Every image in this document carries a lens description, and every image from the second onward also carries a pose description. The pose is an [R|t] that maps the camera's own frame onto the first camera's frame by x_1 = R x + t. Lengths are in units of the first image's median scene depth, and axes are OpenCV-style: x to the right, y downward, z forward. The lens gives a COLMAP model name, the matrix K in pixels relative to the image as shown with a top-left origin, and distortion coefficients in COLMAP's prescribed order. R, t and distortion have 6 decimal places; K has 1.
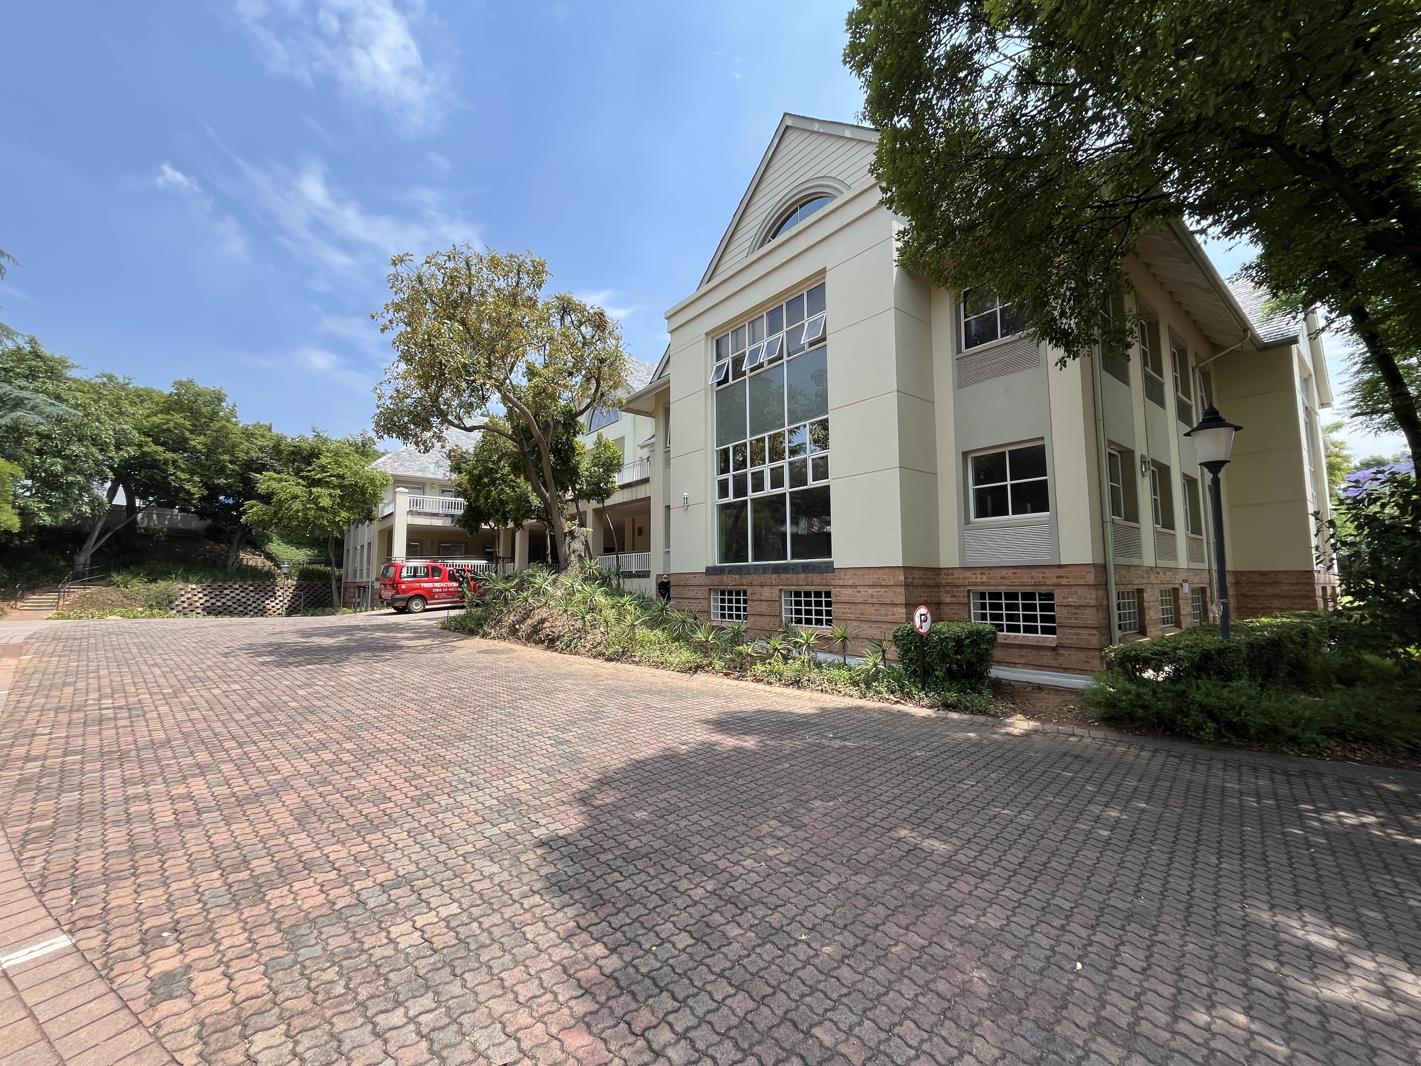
lens RADIAL K [[570.7, 0, 710.5], [0, 570.7, 533.0], [0, 0, 1]] dist [-0.000040, -0.000012]
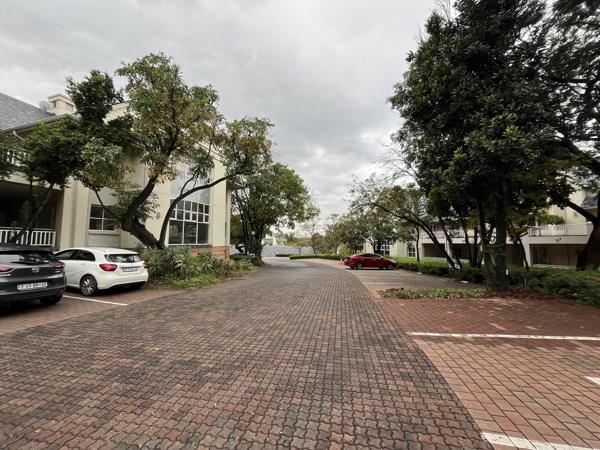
lens RADIAL K [[241.0, 0, 300.0], [0, 241.0, 225.0], [0, 0, 1]] dist [-0.000040, -0.000012]
pose [[-0.543021, 0.153025, 0.825658, -1.256853], [0.040330, 0.986873, -0.156380, 0.171266], [-0.838750, -0.051619, -0.542064, 1.226151]]
